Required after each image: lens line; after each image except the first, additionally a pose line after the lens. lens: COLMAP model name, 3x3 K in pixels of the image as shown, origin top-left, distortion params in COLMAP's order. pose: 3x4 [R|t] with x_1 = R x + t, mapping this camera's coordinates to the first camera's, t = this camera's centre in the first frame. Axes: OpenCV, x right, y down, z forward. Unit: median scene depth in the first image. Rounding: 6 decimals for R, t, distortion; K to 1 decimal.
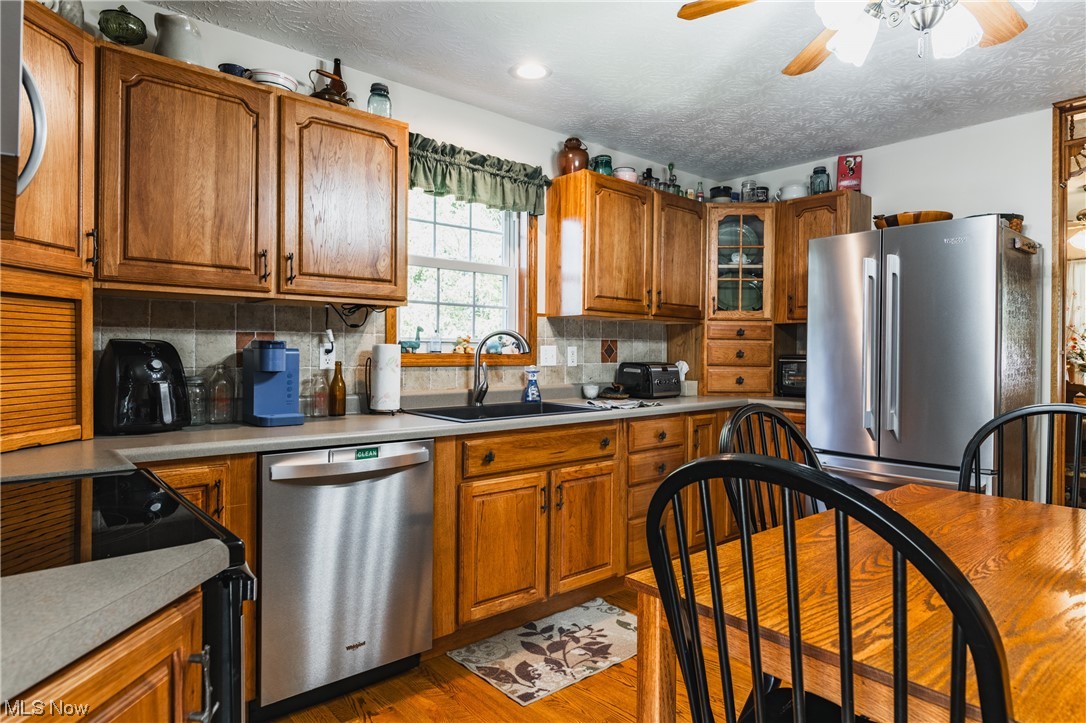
lens RADIAL K [[631.7, 0, 542.4], [0, 631.7, 354.4], [0, 0, 1]] dist [-0.006396, -0.001340]
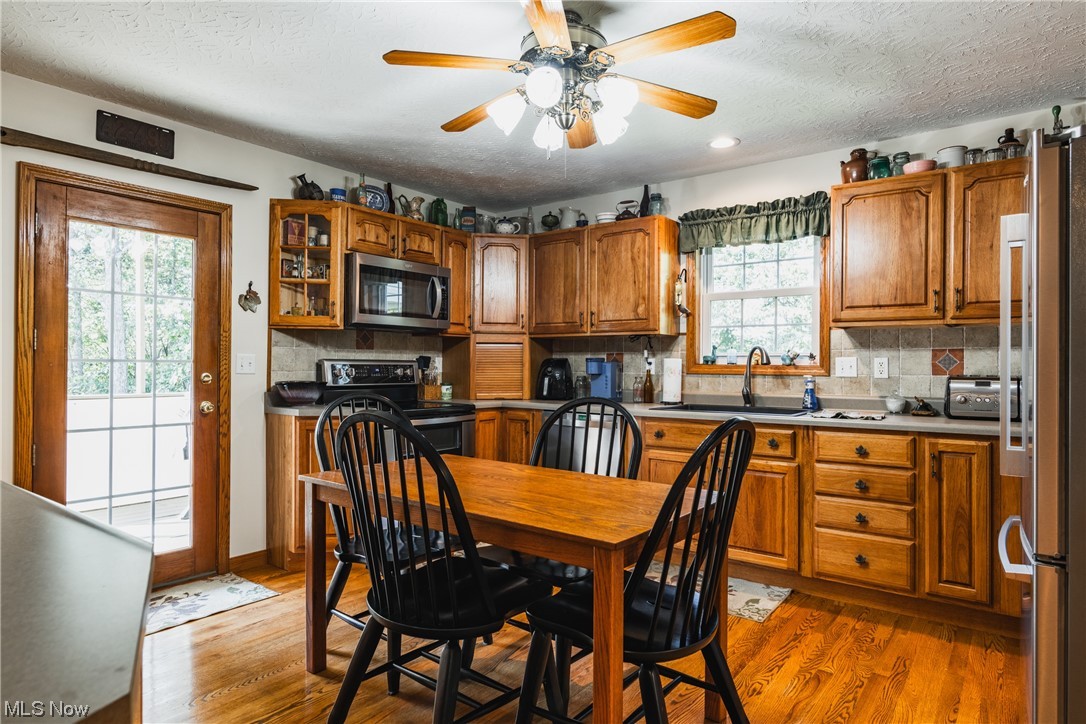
lens RADIAL K [[631.7, 0, 543.0], [0, 631.7, 364.7], [0, 0, 1]] dist [-0.006396, -0.001340]
pose [[0.193452, -0.003868, -0.981102, 1.080476], [-0.005937, 0.999969, -0.005113, 0.007817], [0.981092, 0.006814, 0.193423, 0.370425]]
